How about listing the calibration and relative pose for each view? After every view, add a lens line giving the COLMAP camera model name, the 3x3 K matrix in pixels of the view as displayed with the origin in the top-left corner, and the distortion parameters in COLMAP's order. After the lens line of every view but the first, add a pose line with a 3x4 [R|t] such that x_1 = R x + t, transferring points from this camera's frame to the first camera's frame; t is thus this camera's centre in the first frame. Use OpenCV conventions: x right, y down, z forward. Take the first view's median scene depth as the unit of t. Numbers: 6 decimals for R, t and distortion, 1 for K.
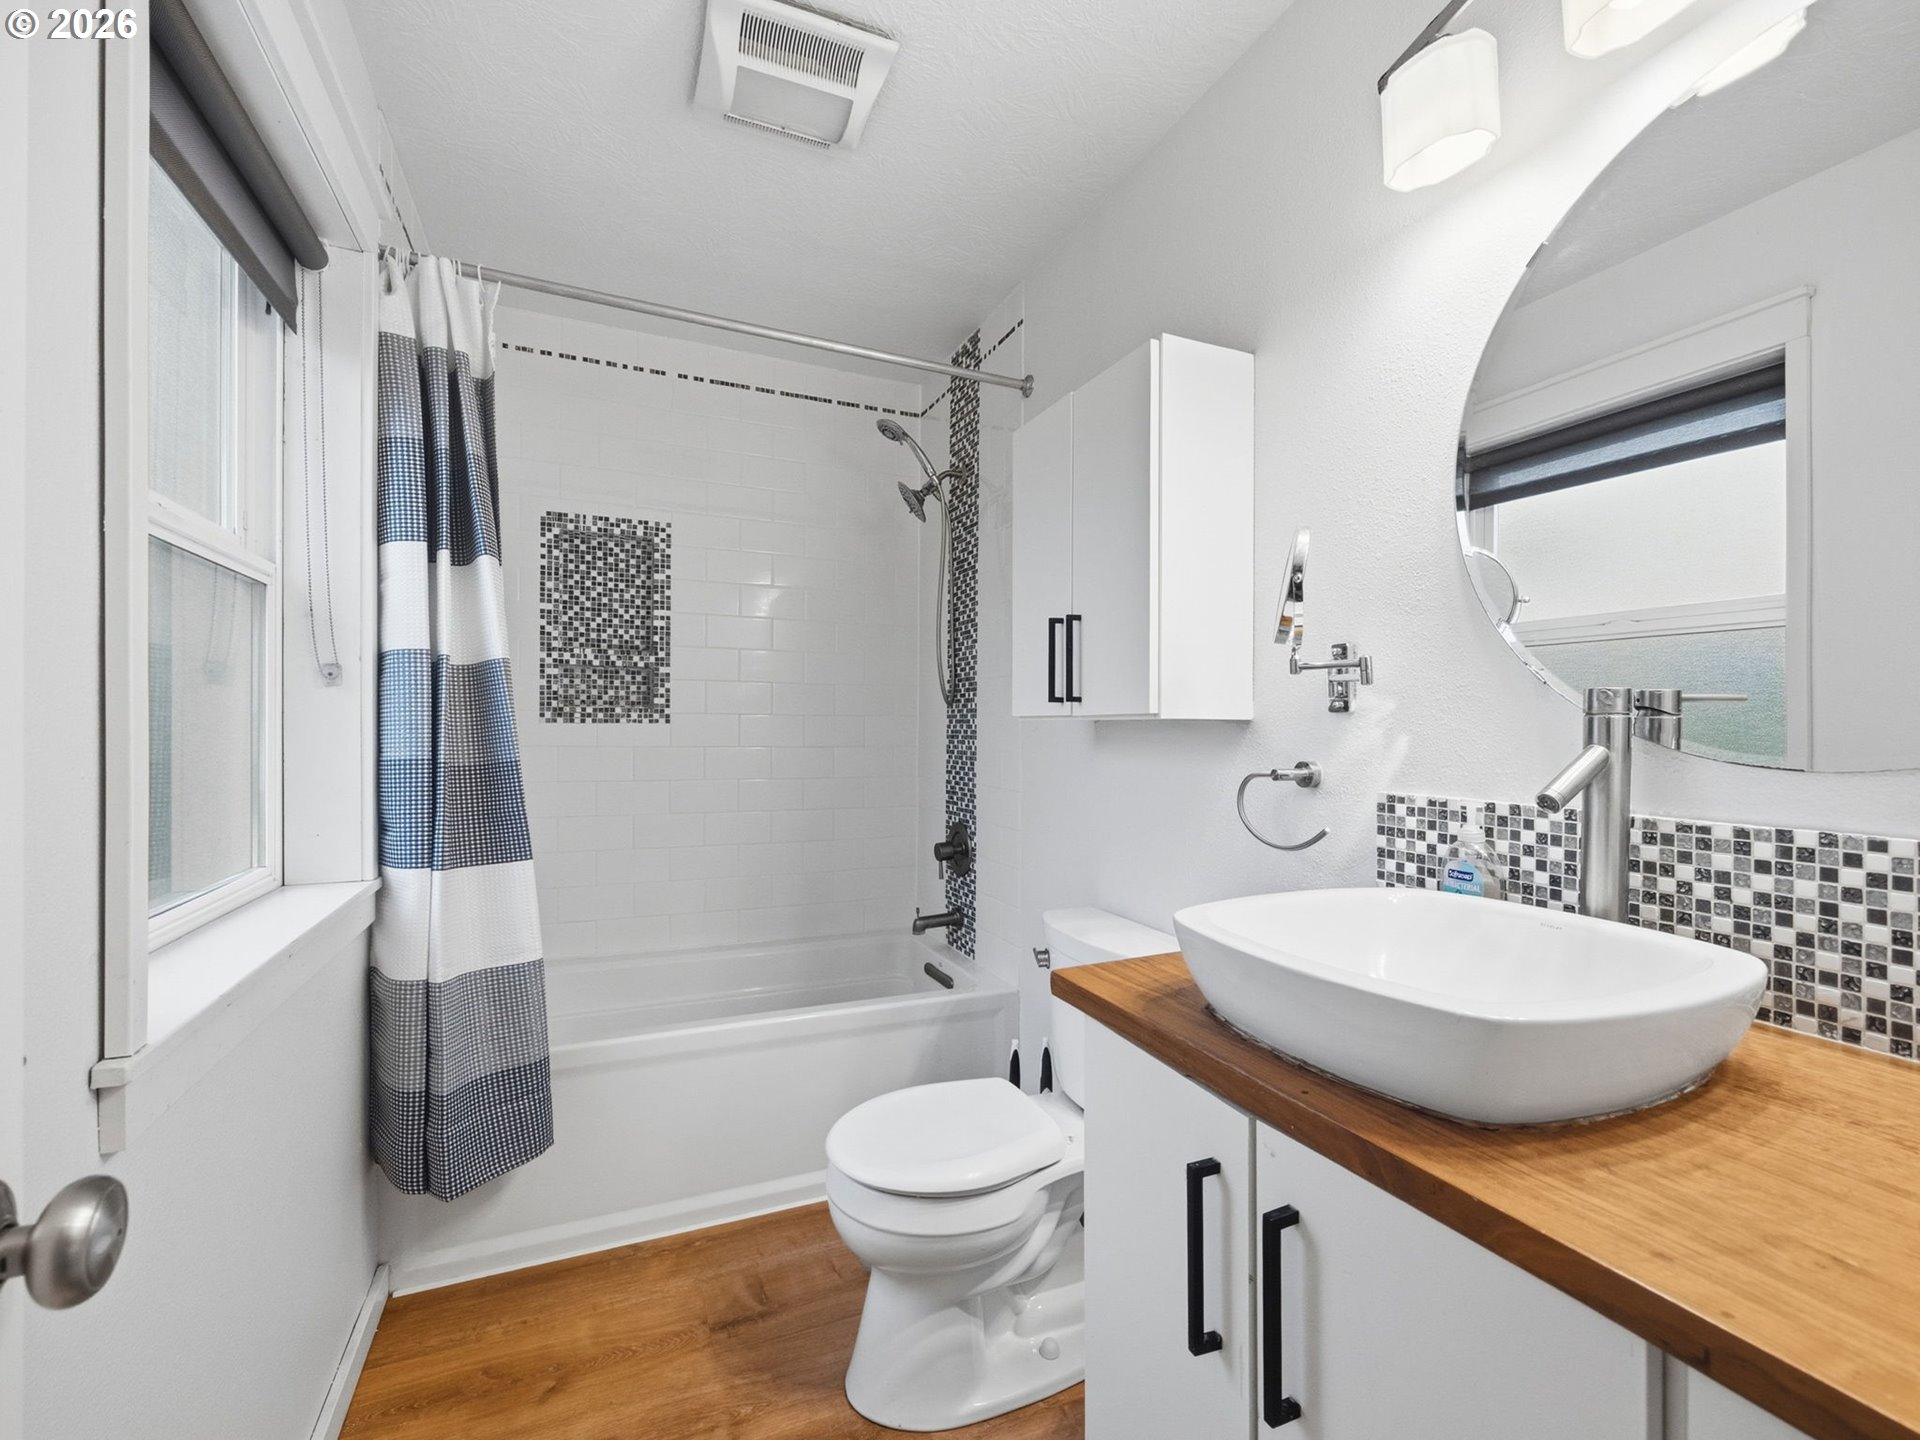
lens RADIAL K [[841.4, 0, 957.0], [0, 841.4, 723.6], [0, 0, 1]] dist [-0.000823, 0.000431]
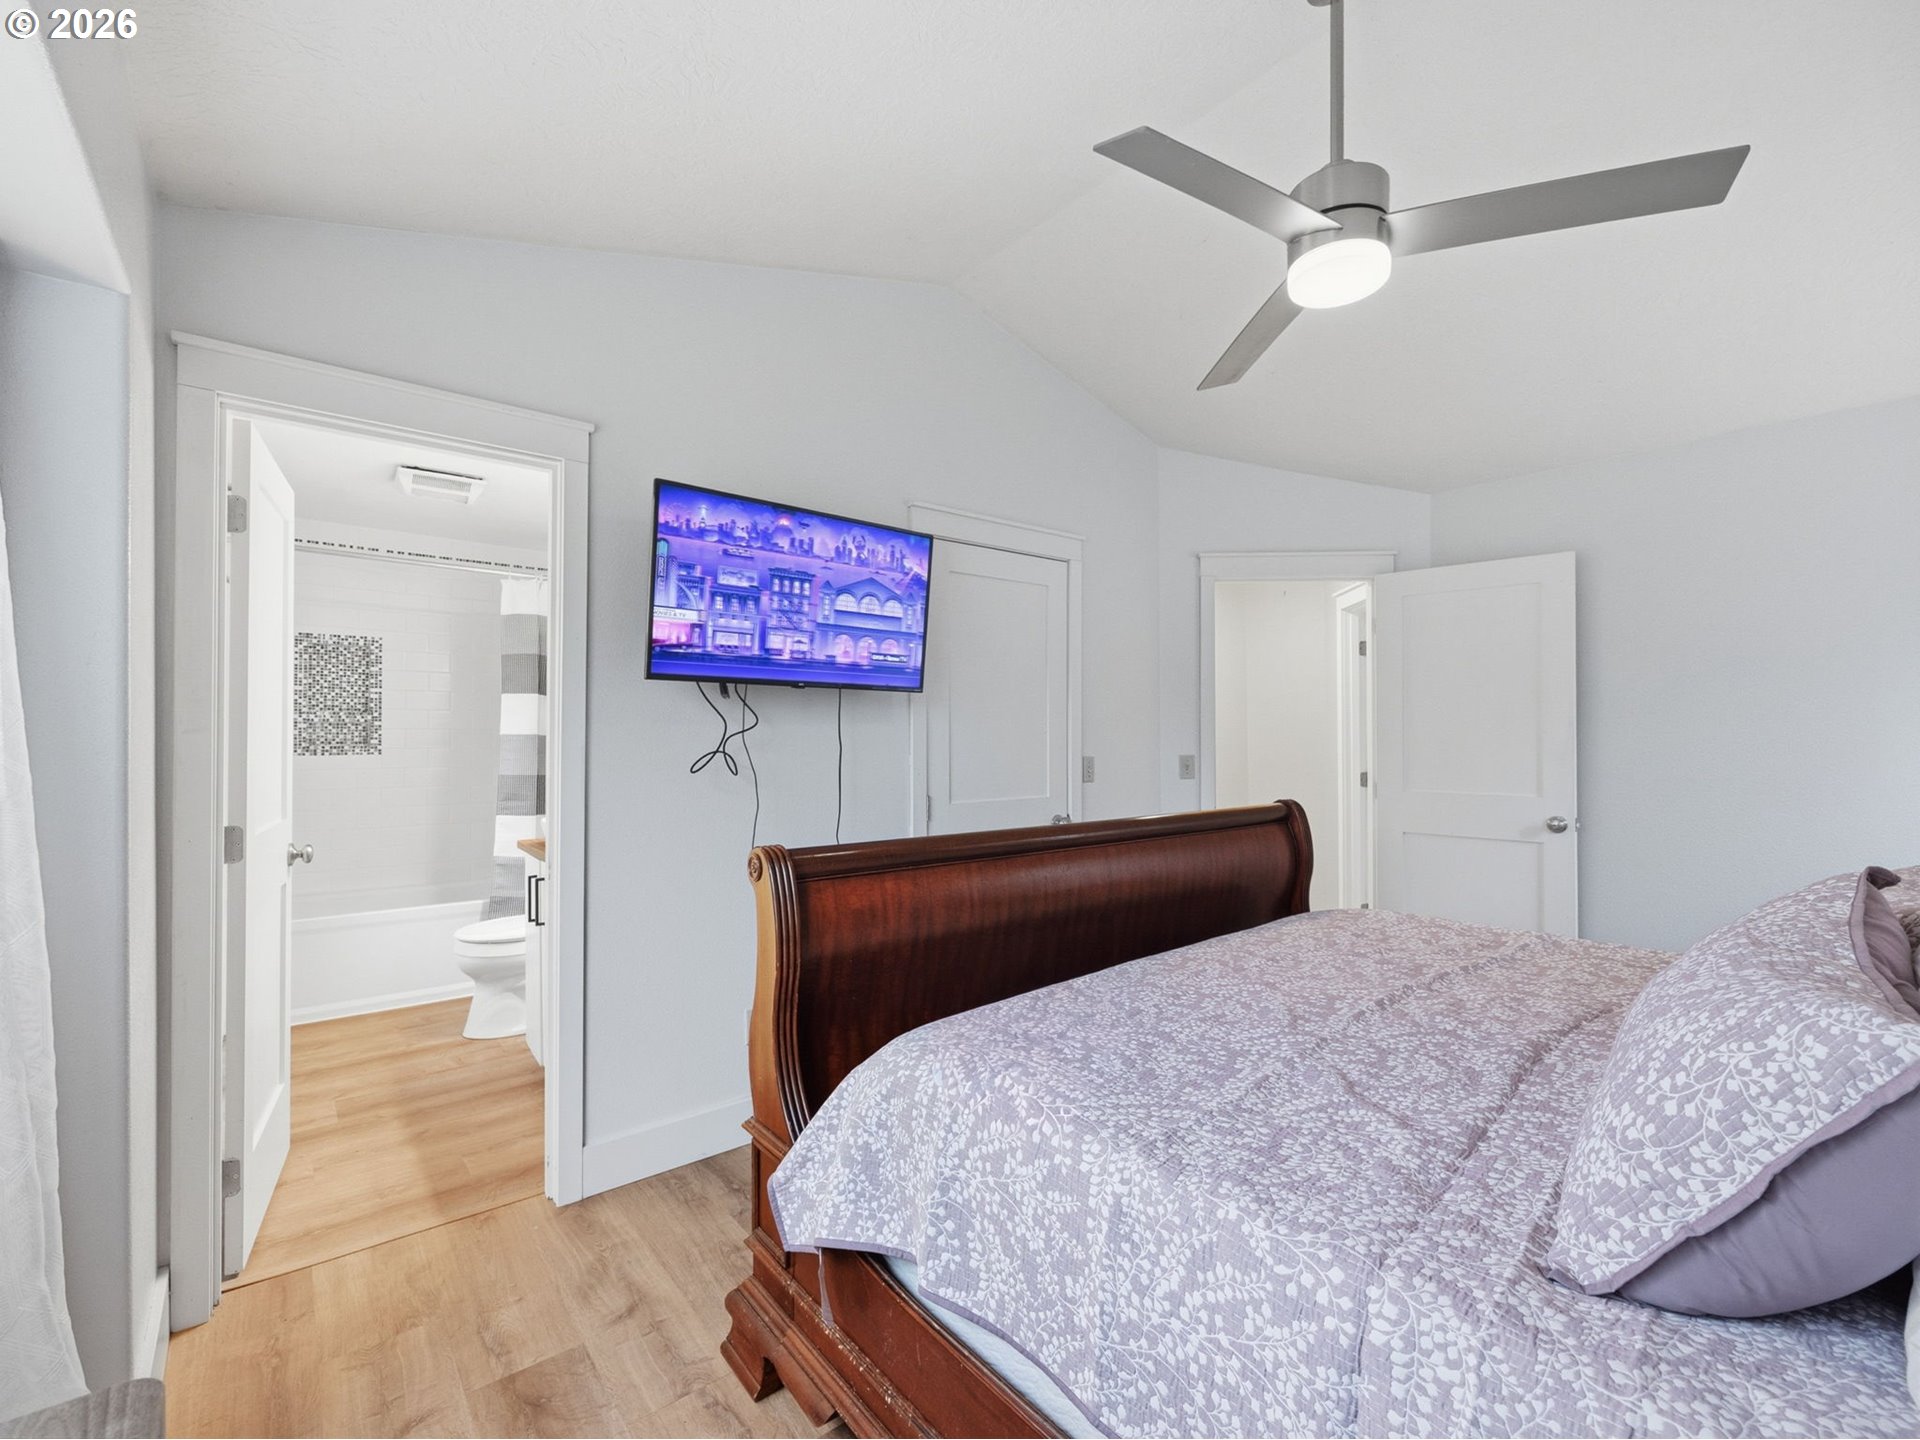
lens RADIAL K [[841.4, 0, 963.8], [0, 841.4, 723.7], [0, 0, 1]] dist [-0.000823, 0.000431]
pose [[0.962622, -0.000990, 0.270845, 0.339923], [0.002581, 0.999981, -0.005518, -0.051682], [-0.270835, 0.006011, 0.962607, -0.980084]]
